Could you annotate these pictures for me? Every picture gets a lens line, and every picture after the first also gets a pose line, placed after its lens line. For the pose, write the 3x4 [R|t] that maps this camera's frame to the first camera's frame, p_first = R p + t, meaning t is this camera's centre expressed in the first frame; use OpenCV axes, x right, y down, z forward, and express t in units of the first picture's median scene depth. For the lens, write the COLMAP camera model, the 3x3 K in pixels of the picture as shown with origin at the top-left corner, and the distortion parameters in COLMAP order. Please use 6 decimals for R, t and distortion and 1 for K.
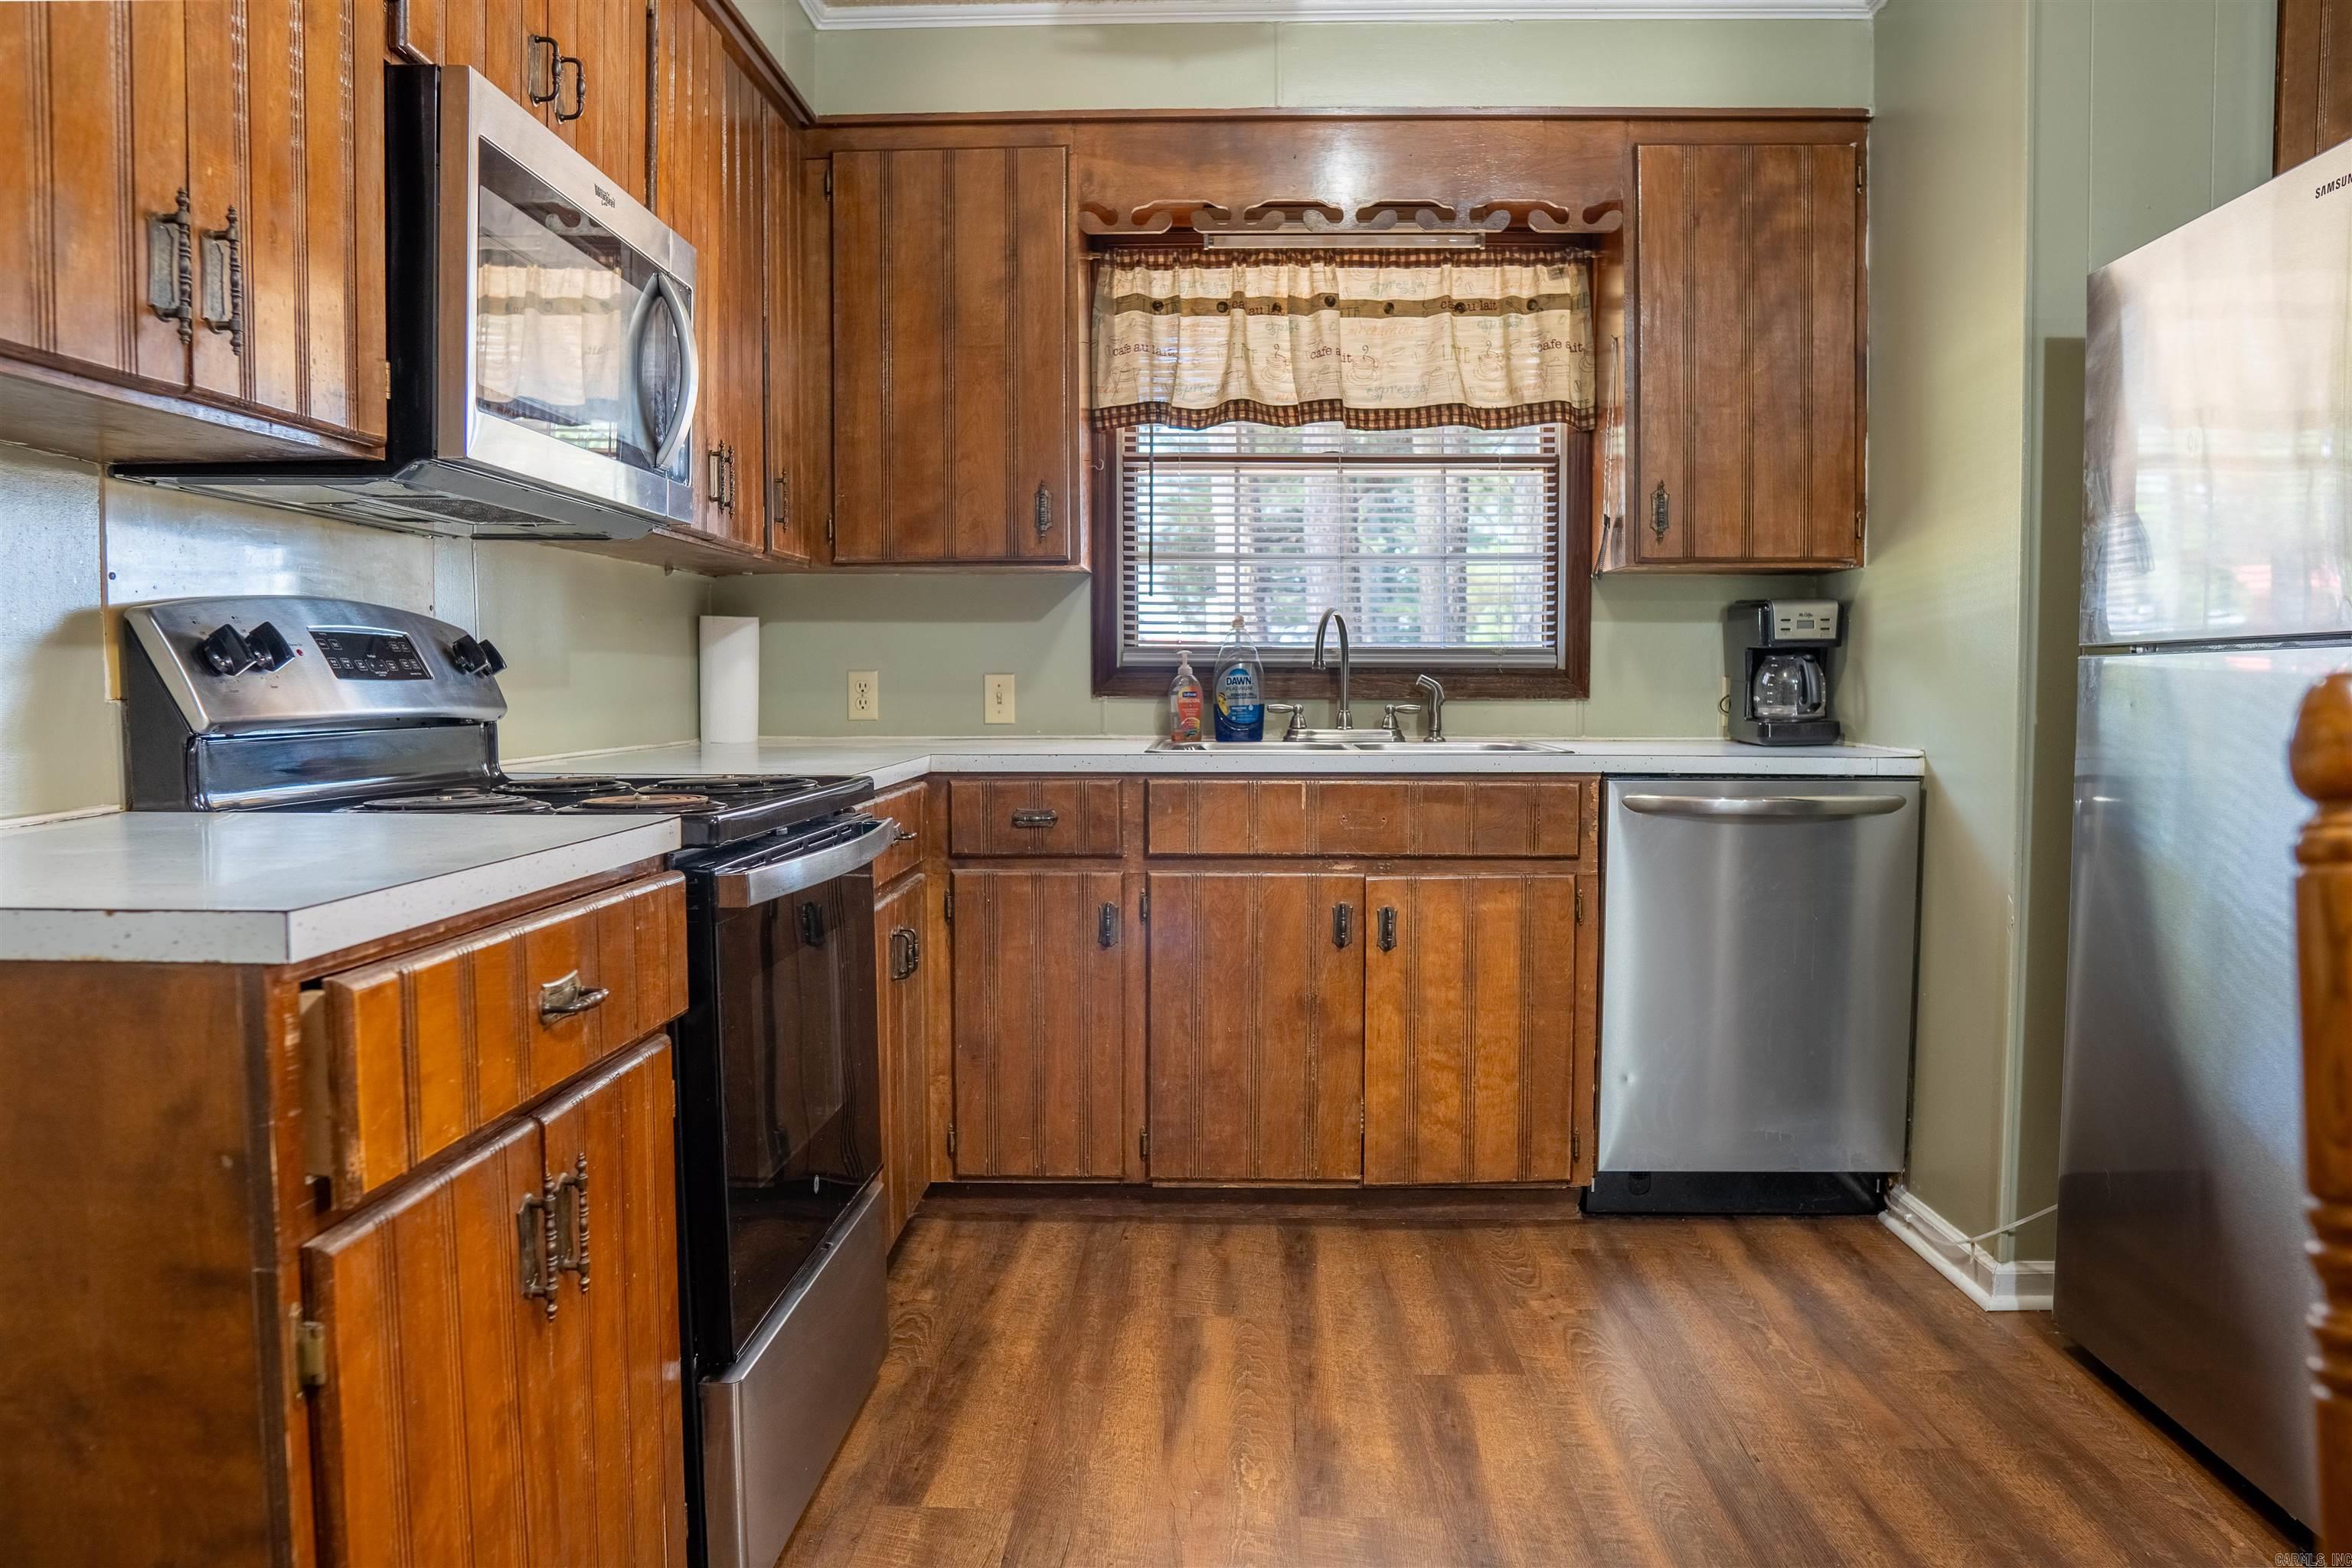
lens RADIAL K [[1664.5, 0, 1168.4], [0, 1664.5, 794.2], [0, 0, 1]] dist [-0.111357, 0.076403]
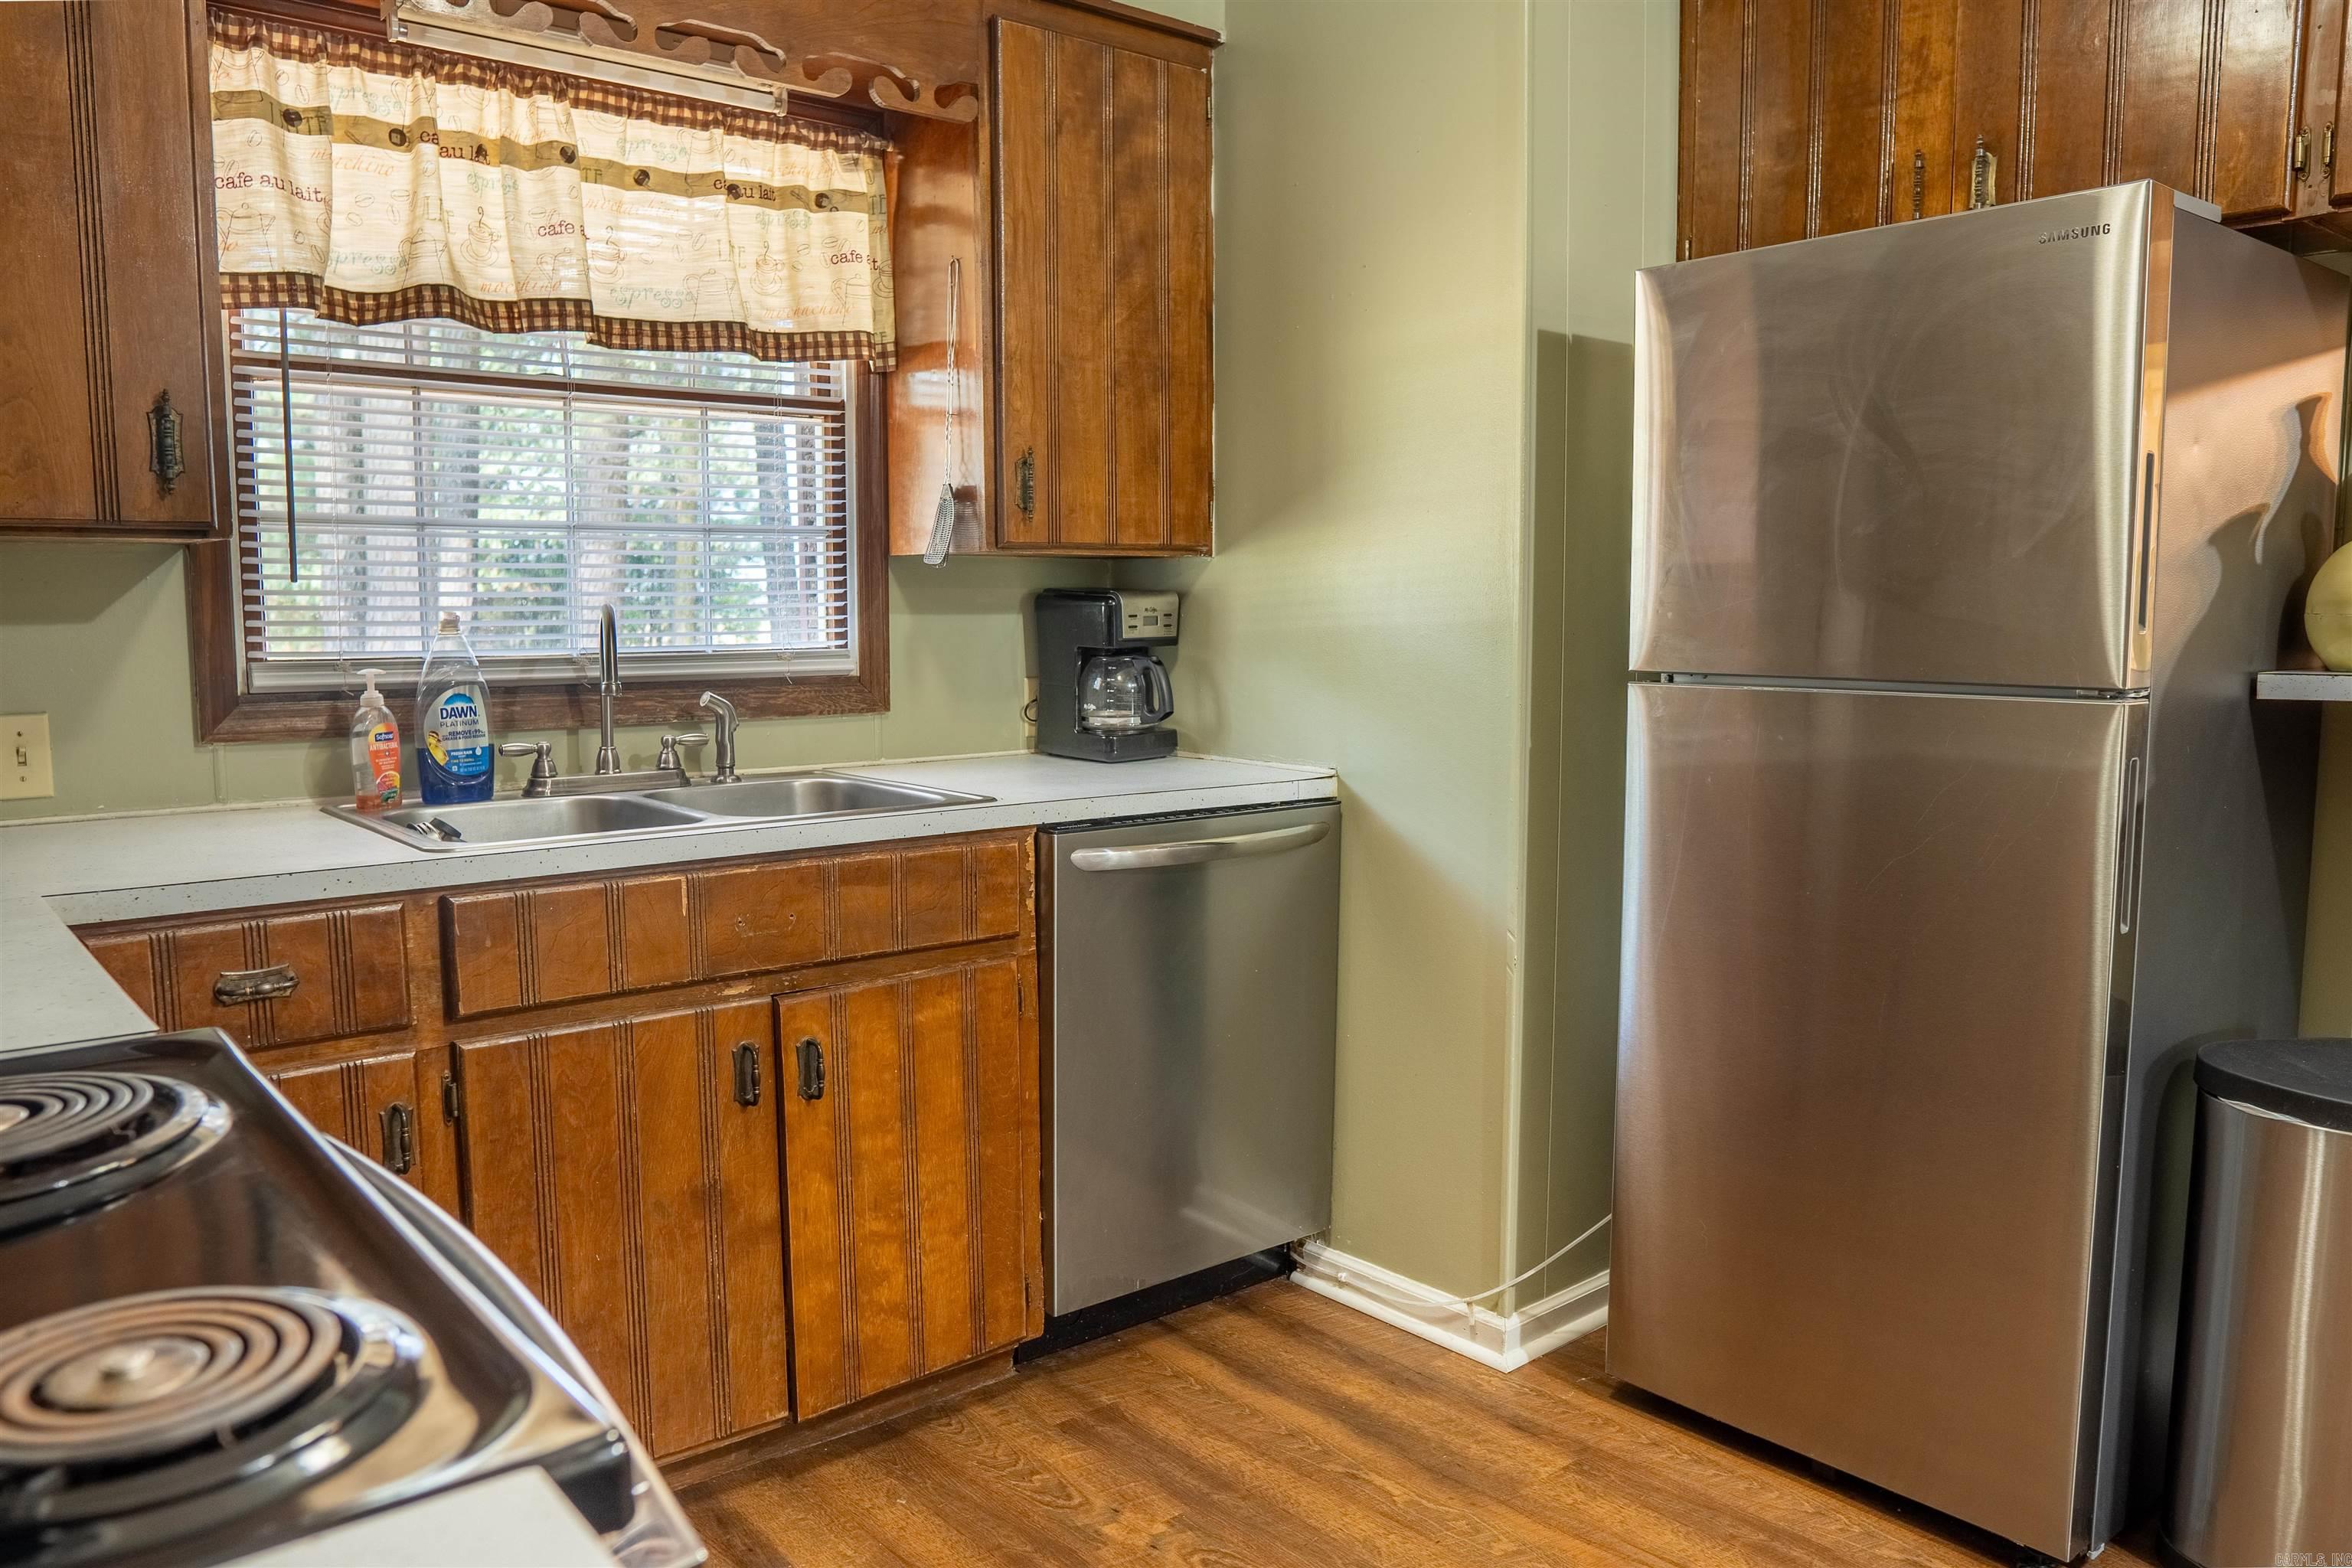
lens RADIAL K [[1664.5, 0, 1168.4], [0, 1664.5, 794.2], [0, 0, 1]] dist [-0.111357, 0.076403]
pose [[0.741530, -0.075289, 0.666682, -0.191303], [0.045320, 0.997035, 0.062188, -0.064628], [-0.669388, -0.015900, 0.742743, 0.330188]]
